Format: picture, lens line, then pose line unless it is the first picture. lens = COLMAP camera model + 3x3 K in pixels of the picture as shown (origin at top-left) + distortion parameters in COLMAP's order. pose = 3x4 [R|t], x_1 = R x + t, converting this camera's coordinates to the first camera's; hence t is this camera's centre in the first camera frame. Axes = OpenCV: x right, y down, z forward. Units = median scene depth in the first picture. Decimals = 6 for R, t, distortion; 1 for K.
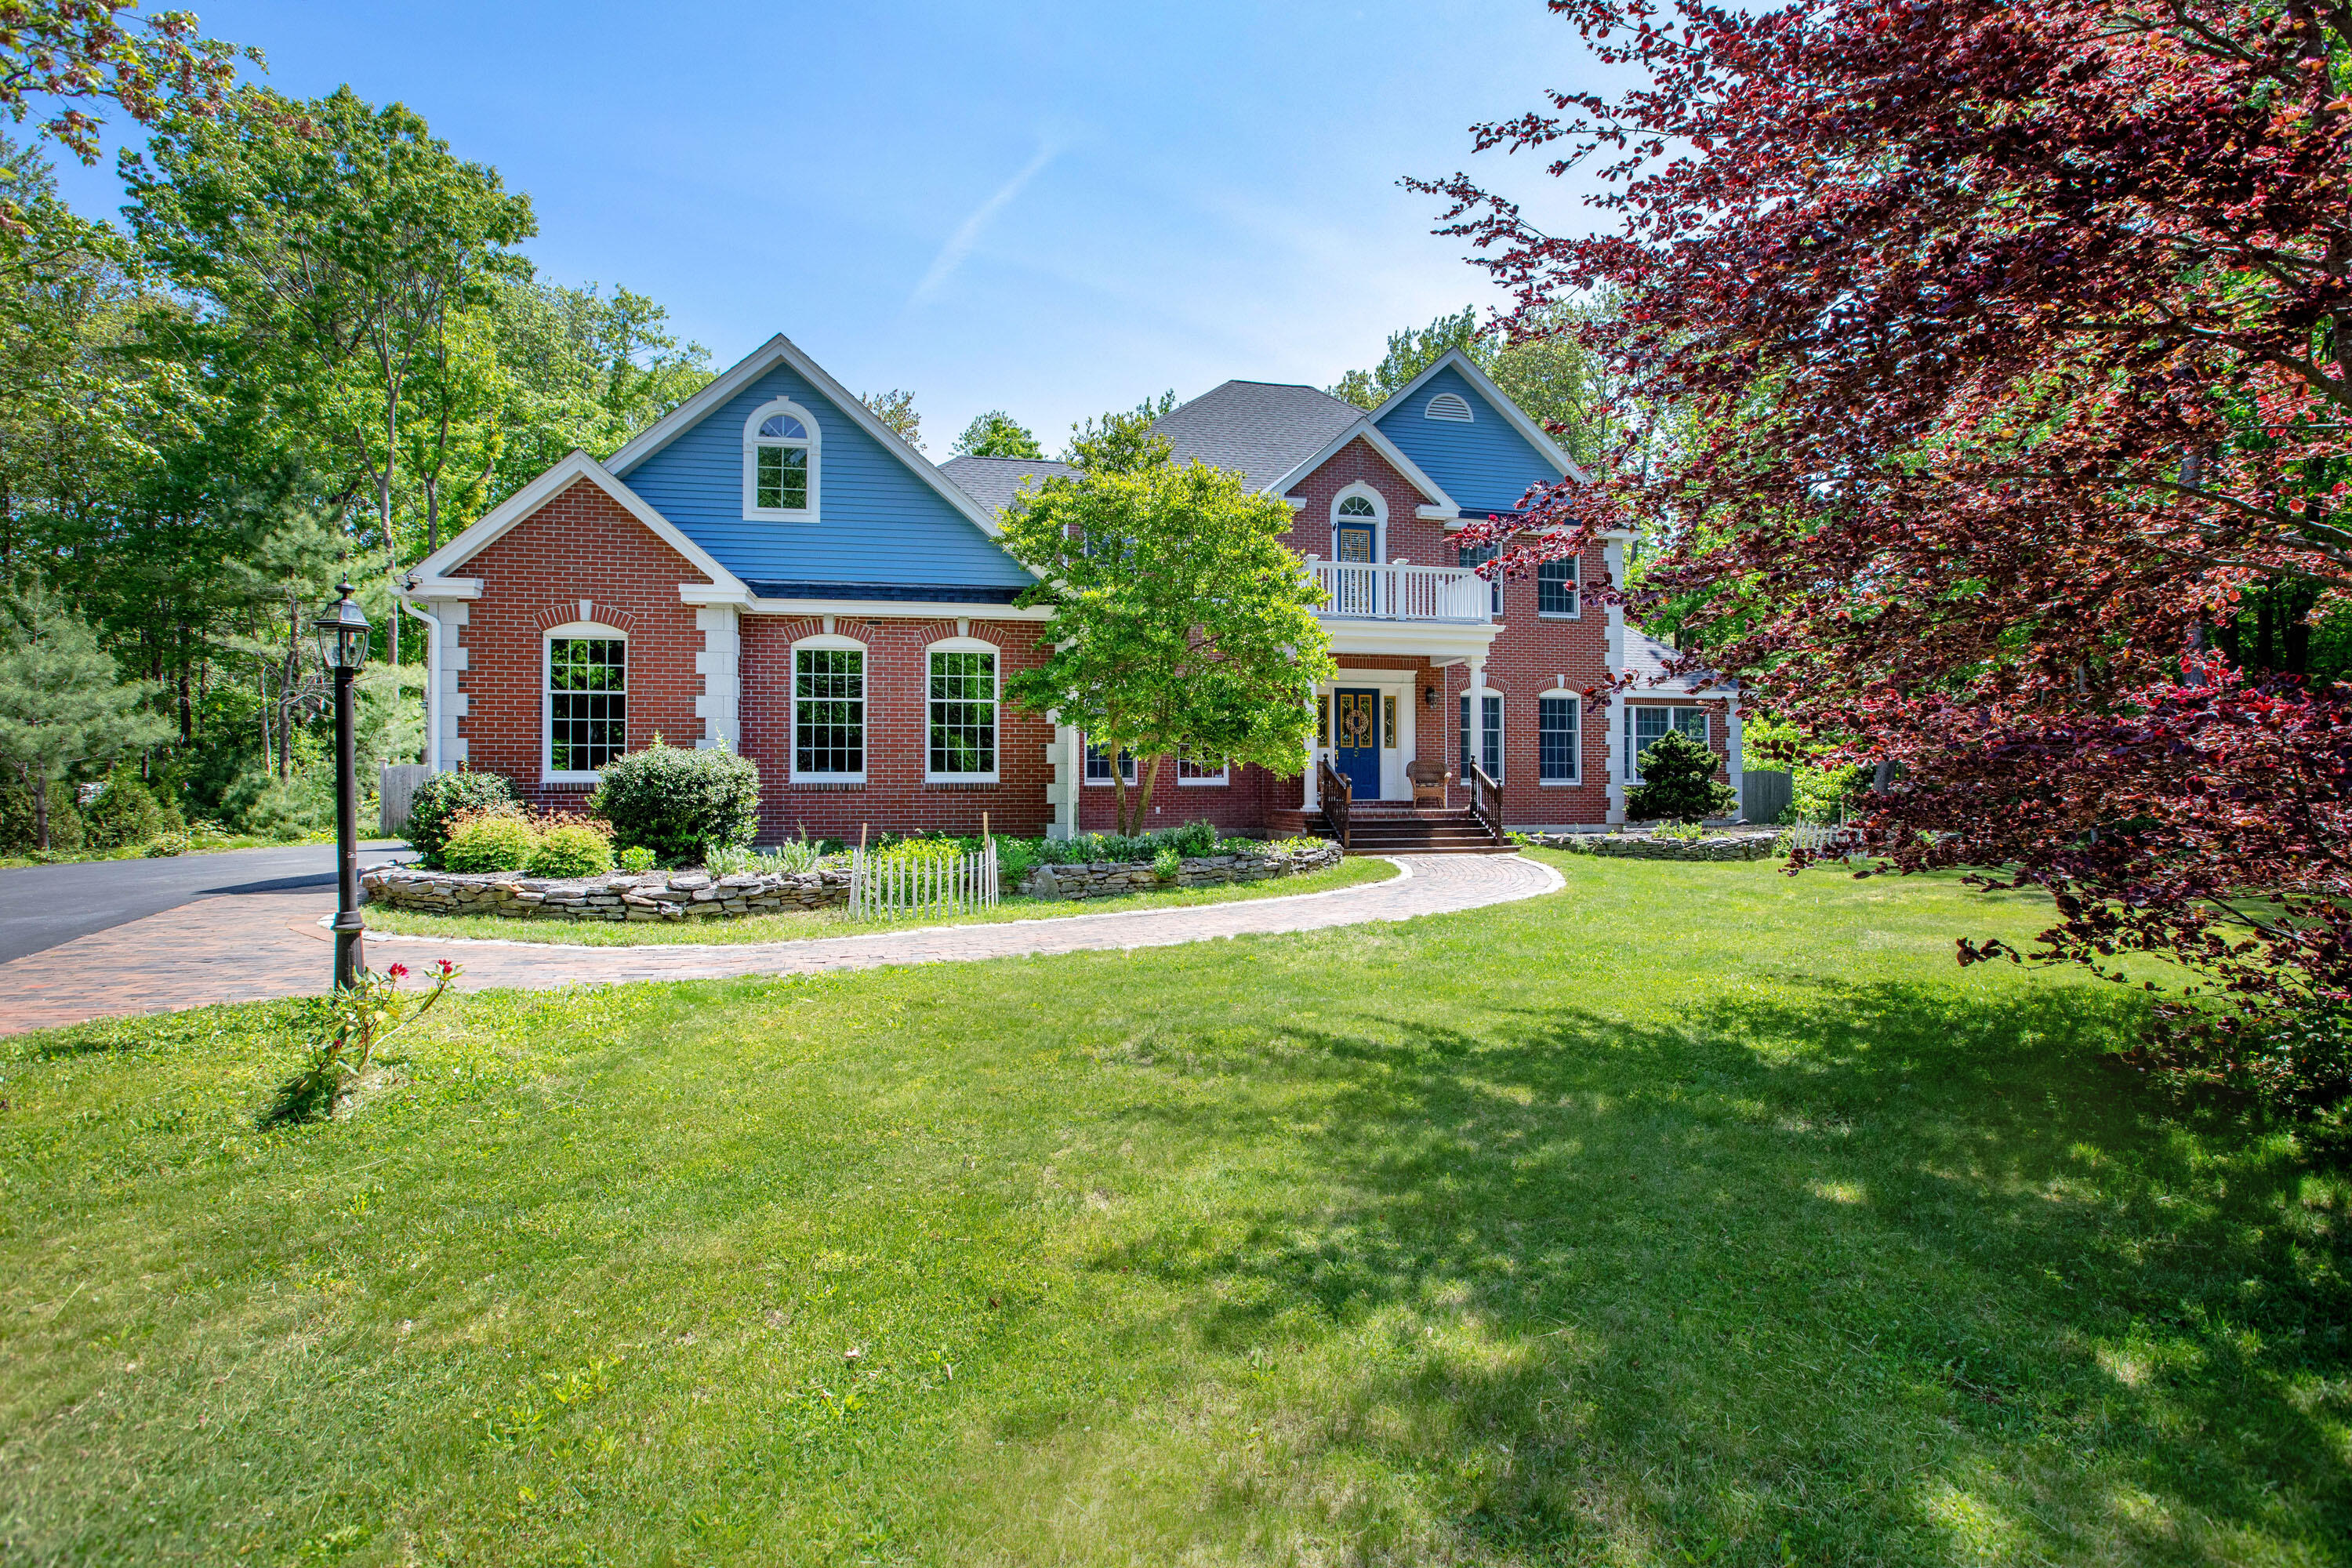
lens RADIAL K [[1079.4, 0, 1182.9], [0, 1079.4, 785.5], [0, 0, 1]] dist [-0.041527, 0.013243]
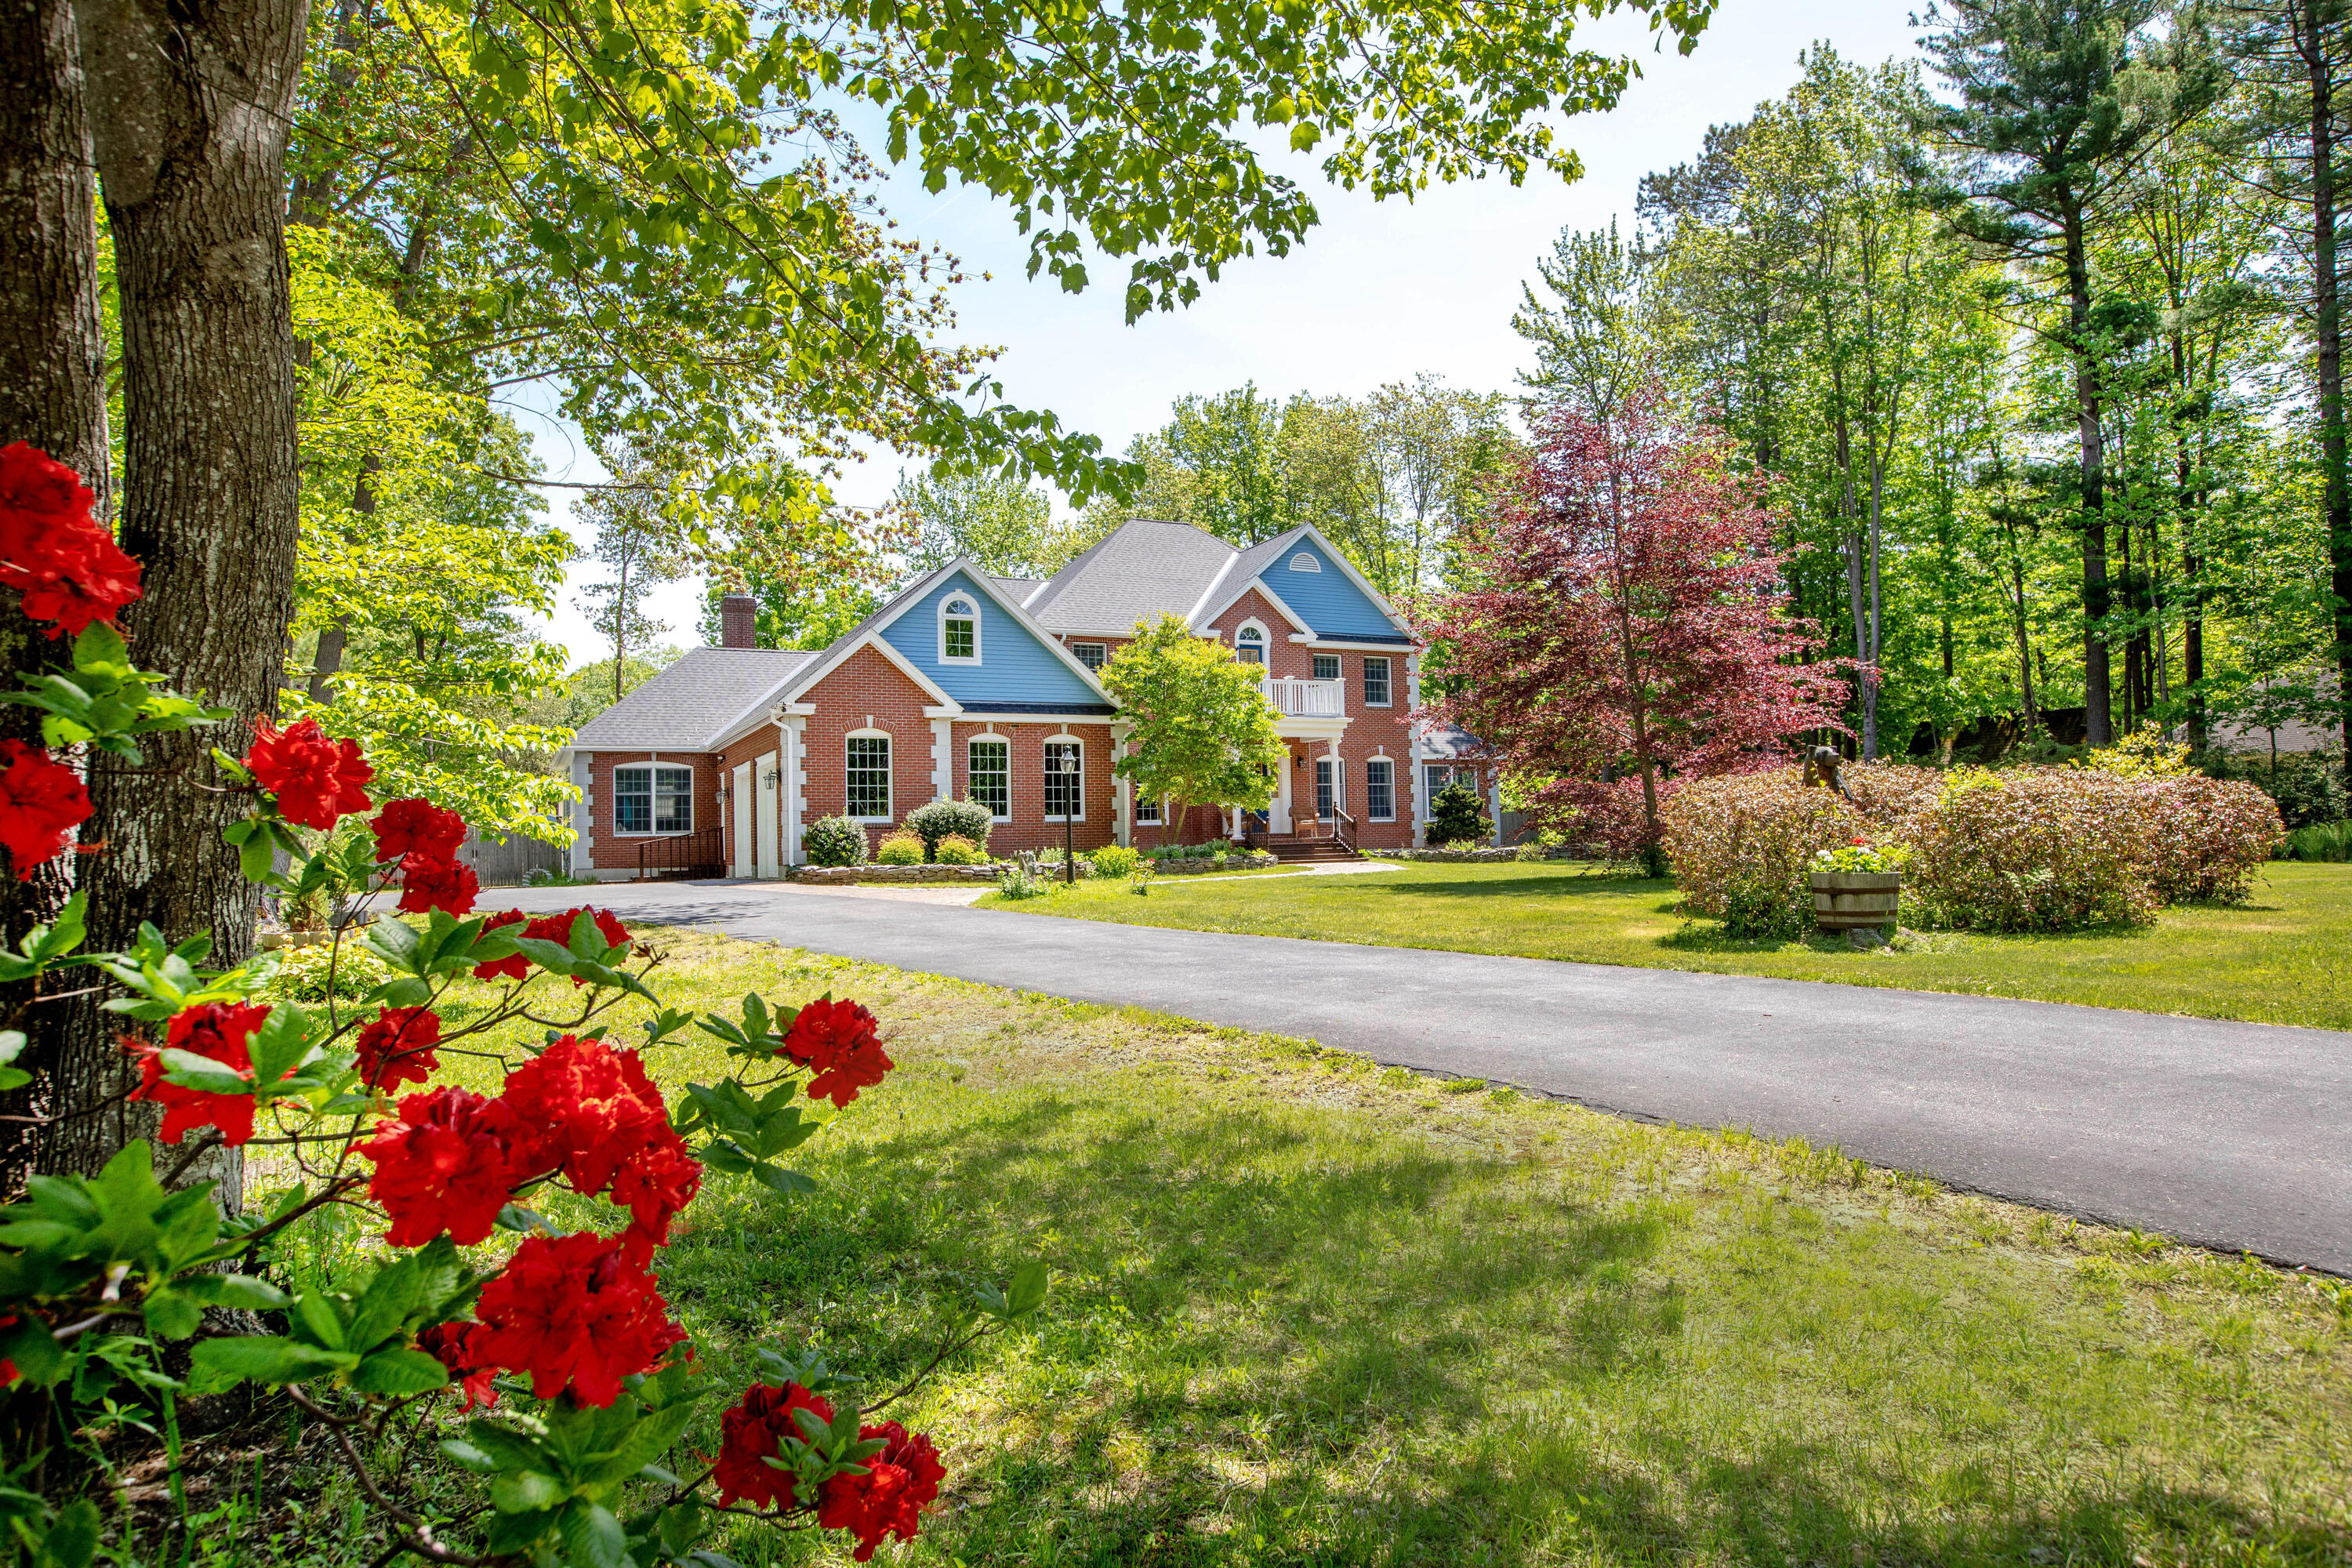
lens RADIAL K [[1390.5, 0, 1177.9], [0, 1390.5, 788.3], [0, 0, 1]] dist [-0.019276, 0.001605]
pose [[0.968373, -0.012705, 0.249184, -0.424523], [0.024320, 0.998753, -0.043592, 0.032733], [-0.248320, 0.048273, 0.967475, -0.830509]]
